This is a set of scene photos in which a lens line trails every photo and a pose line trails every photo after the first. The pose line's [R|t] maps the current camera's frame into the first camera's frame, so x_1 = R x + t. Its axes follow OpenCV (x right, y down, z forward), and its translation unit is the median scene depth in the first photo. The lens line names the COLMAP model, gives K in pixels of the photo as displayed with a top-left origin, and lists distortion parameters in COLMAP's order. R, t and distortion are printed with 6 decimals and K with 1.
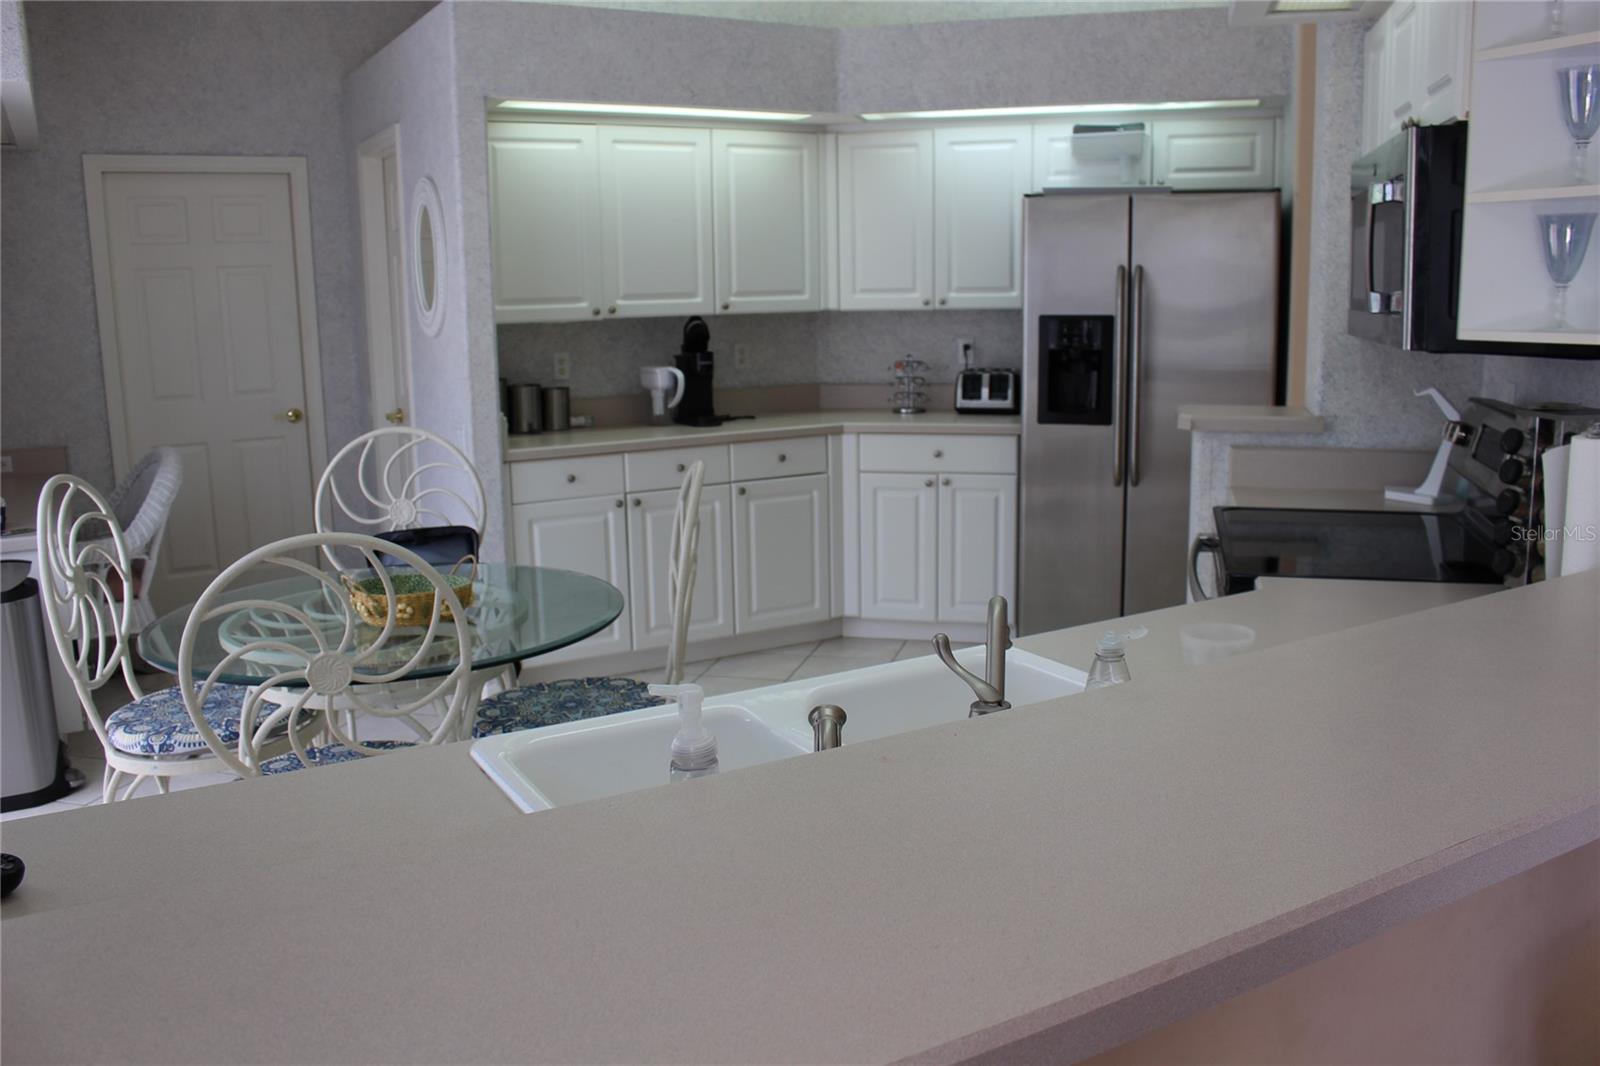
lens RADIAL K [[1322.1, 0, 800.0], [0, 1322.1, 533.0], [0, 0, 1]] dist [-0.147119, 0.113593]
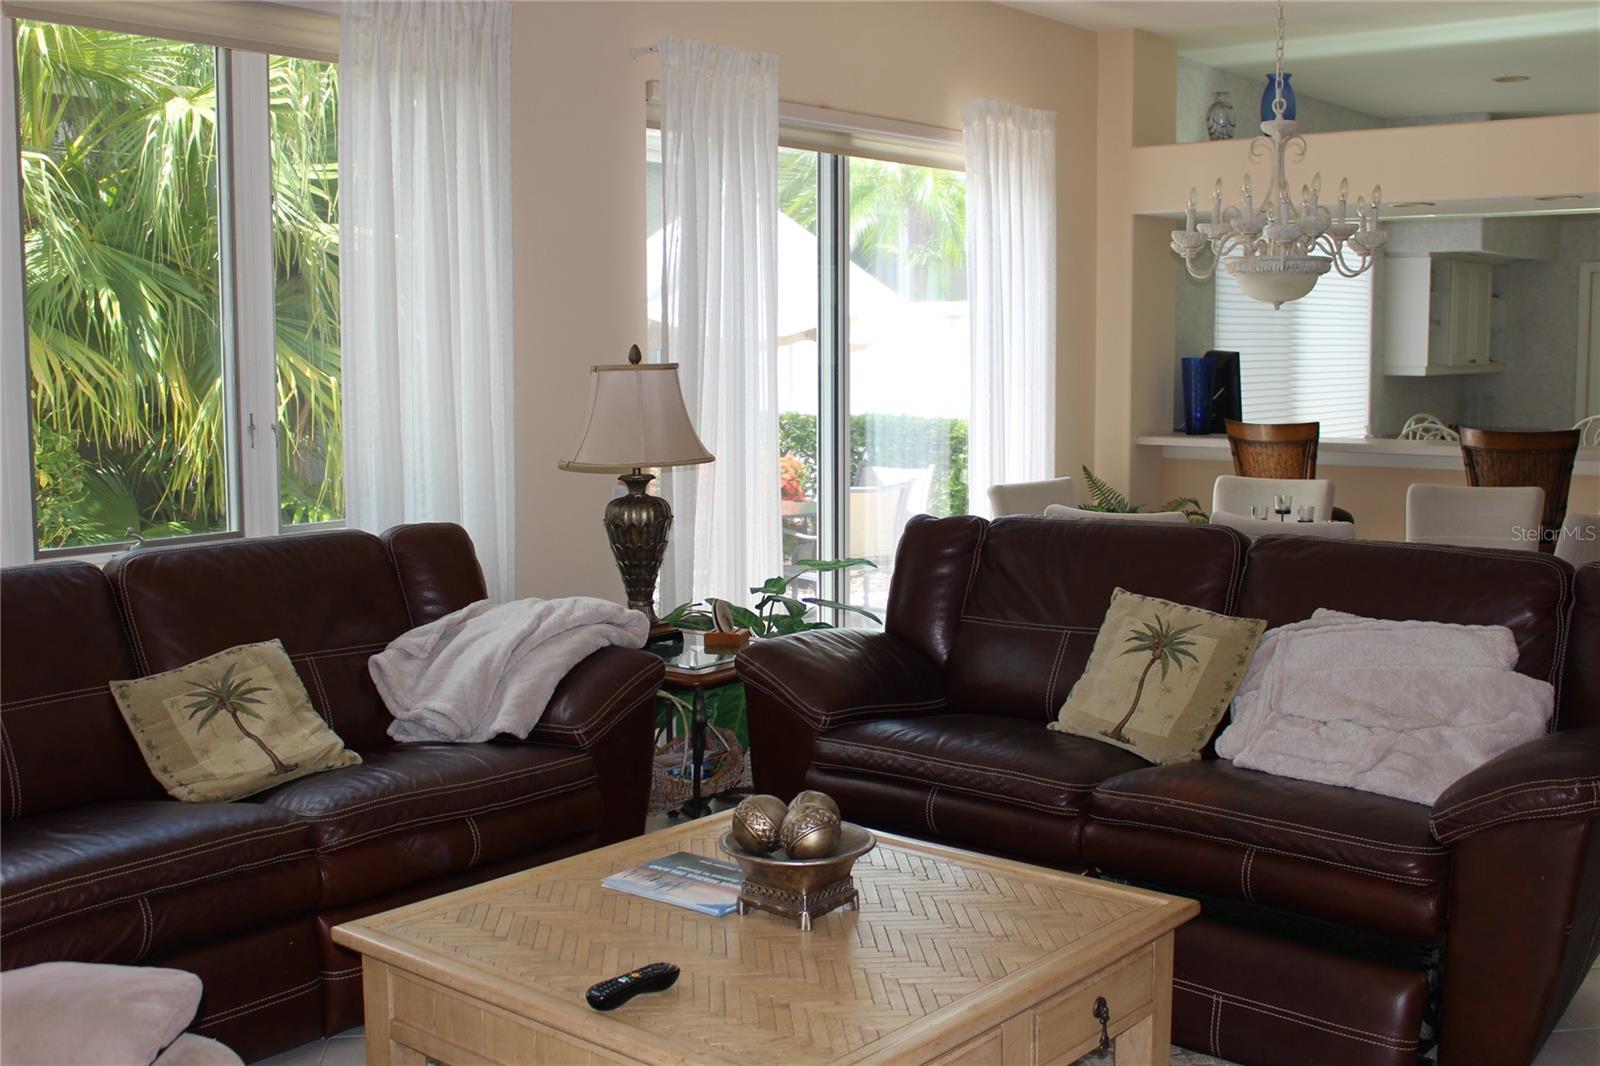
lens RADIAL K [[1710.2, 0, 800.0], [0, 1710.2, 533.0], [0, 0, 1]] dist [-0.125103, 0.125863]
pose [[0.354594, 0.123213, -0.926867, 1.251426], [-0.178910, 0.981905, 0.062084, 0.122840], [0.917744, 0.143812, 0.370221, -0.820880]]
